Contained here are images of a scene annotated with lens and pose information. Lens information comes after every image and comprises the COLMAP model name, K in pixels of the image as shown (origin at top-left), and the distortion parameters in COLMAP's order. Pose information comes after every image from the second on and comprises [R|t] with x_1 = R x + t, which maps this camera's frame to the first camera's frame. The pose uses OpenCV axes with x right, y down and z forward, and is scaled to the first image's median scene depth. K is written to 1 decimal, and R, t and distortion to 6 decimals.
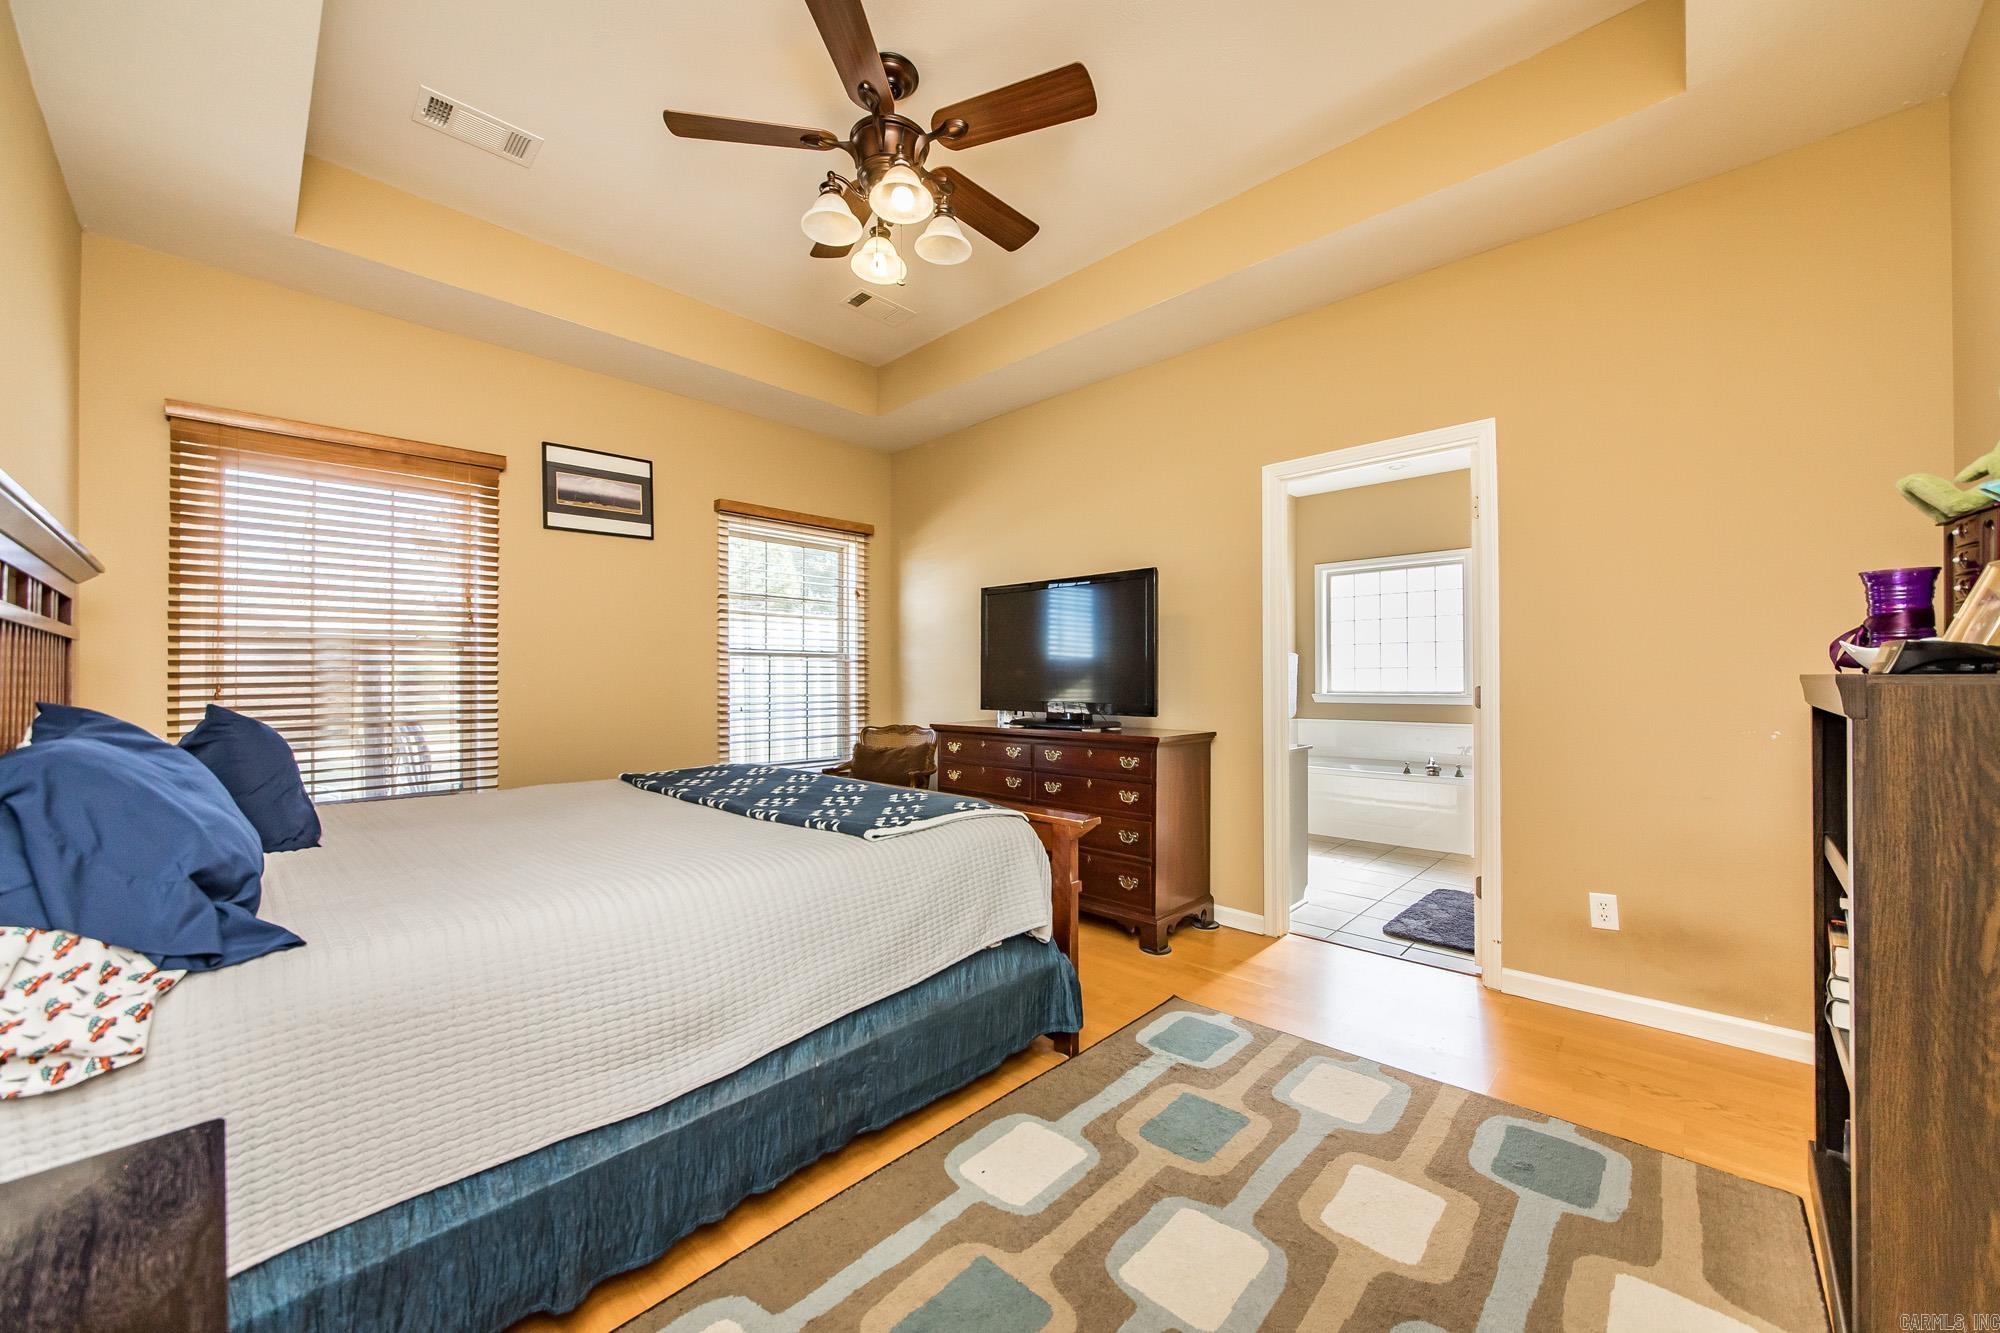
lens RADIAL K [[731.6, 0, 1002.0], [0, 731.6, 671.8], [0, 0, 1]] dist [-0.001172, -0.000105]
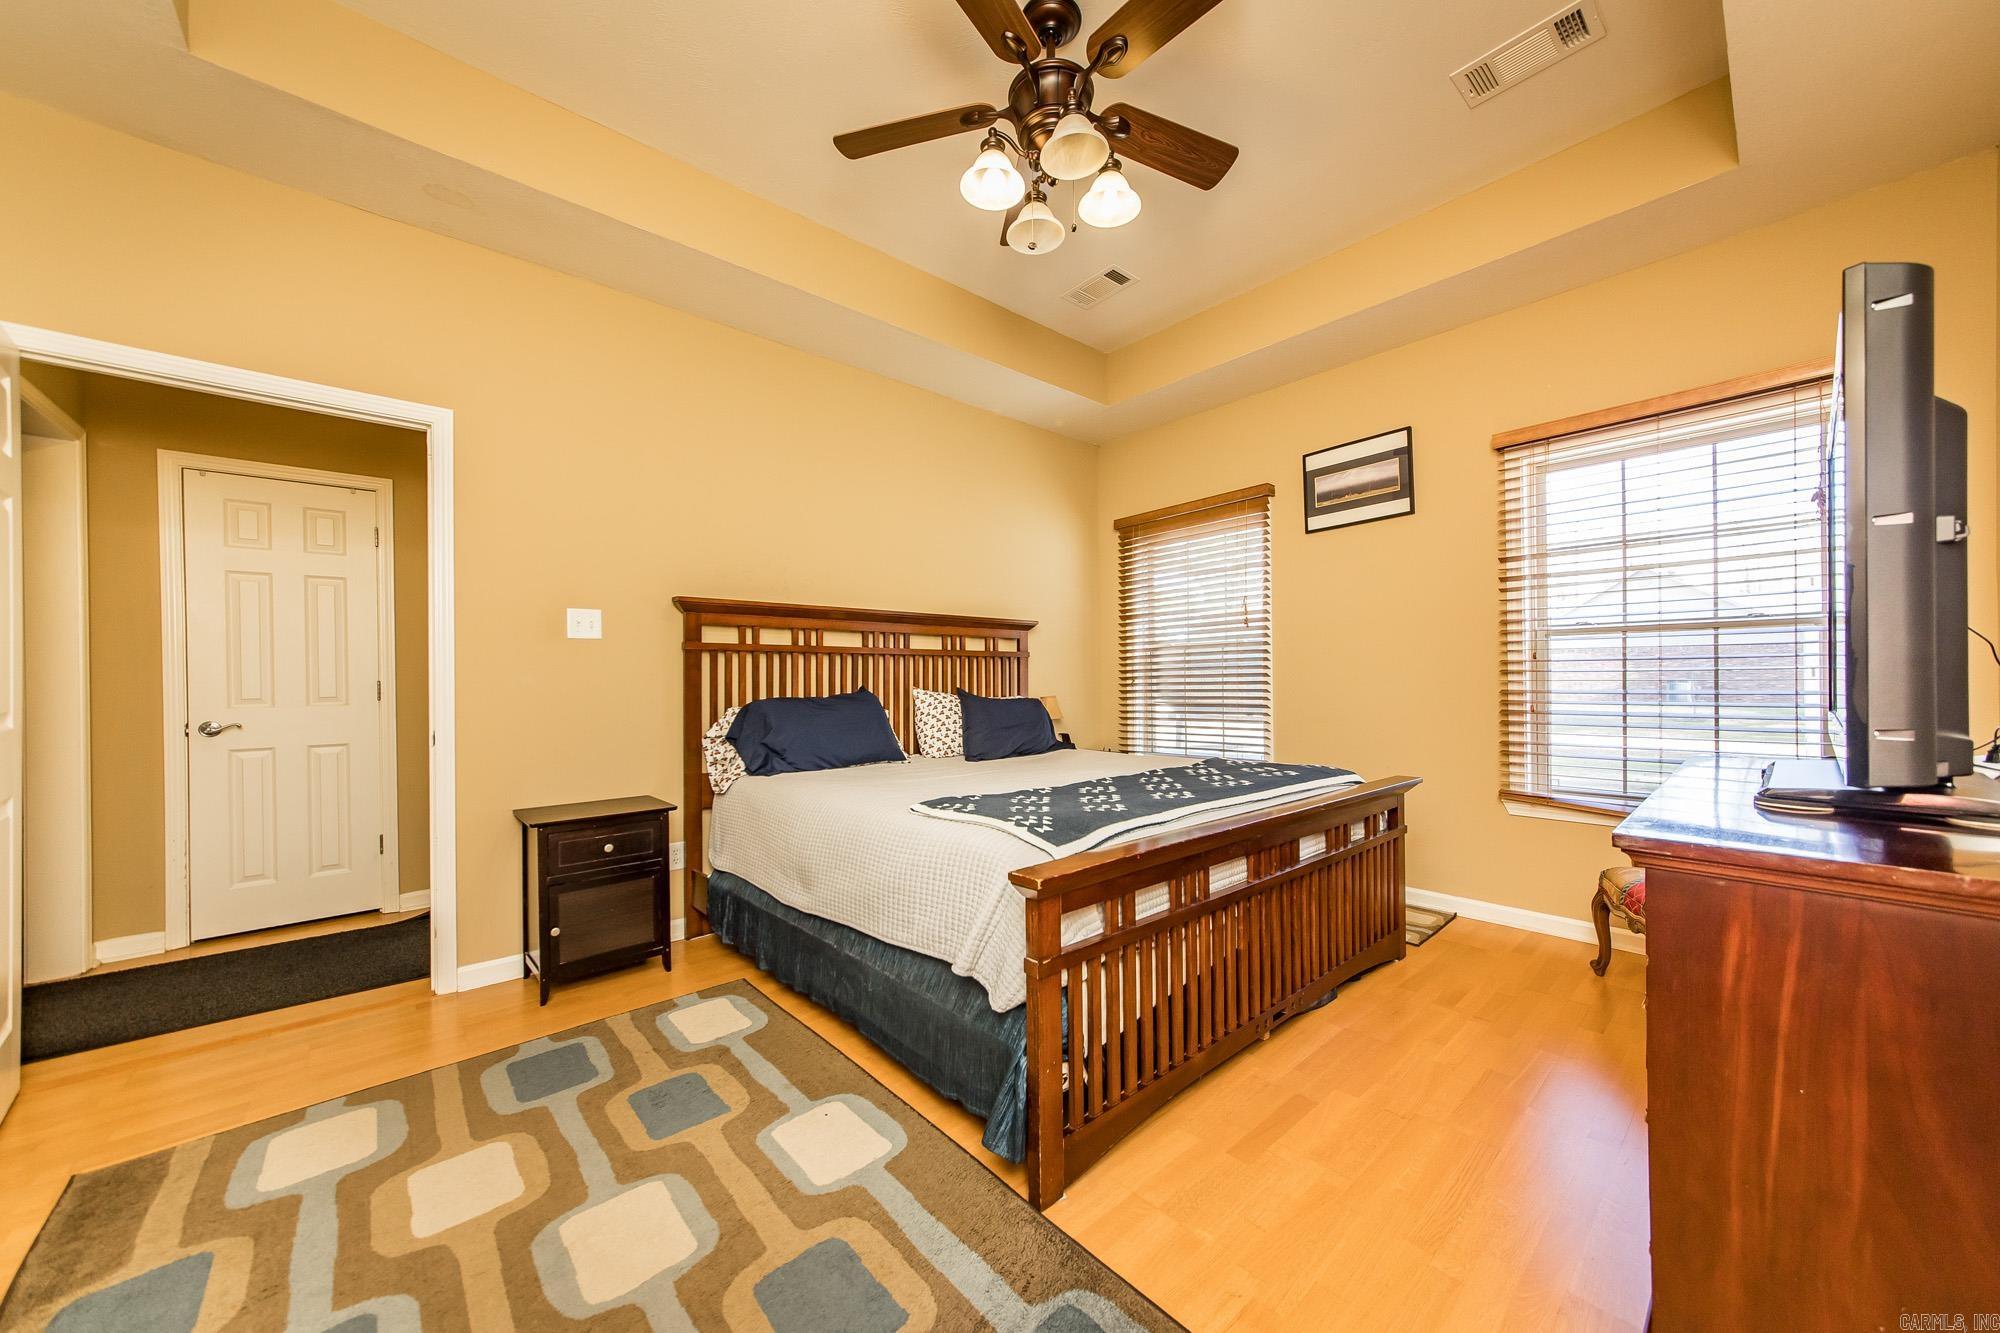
lens RADIAL K [[712.8, 0, 1005.8], [0, 712.8, 690.2], [0, 0, 1]] dist [0.000279, 0.000042]
pose [[-0.076946, 0.018832, -0.996857, 0.482905], [0.017619, 0.999691, 0.017526, 0.010702], [0.996880, -0.016215, -0.077254, 0.645230]]
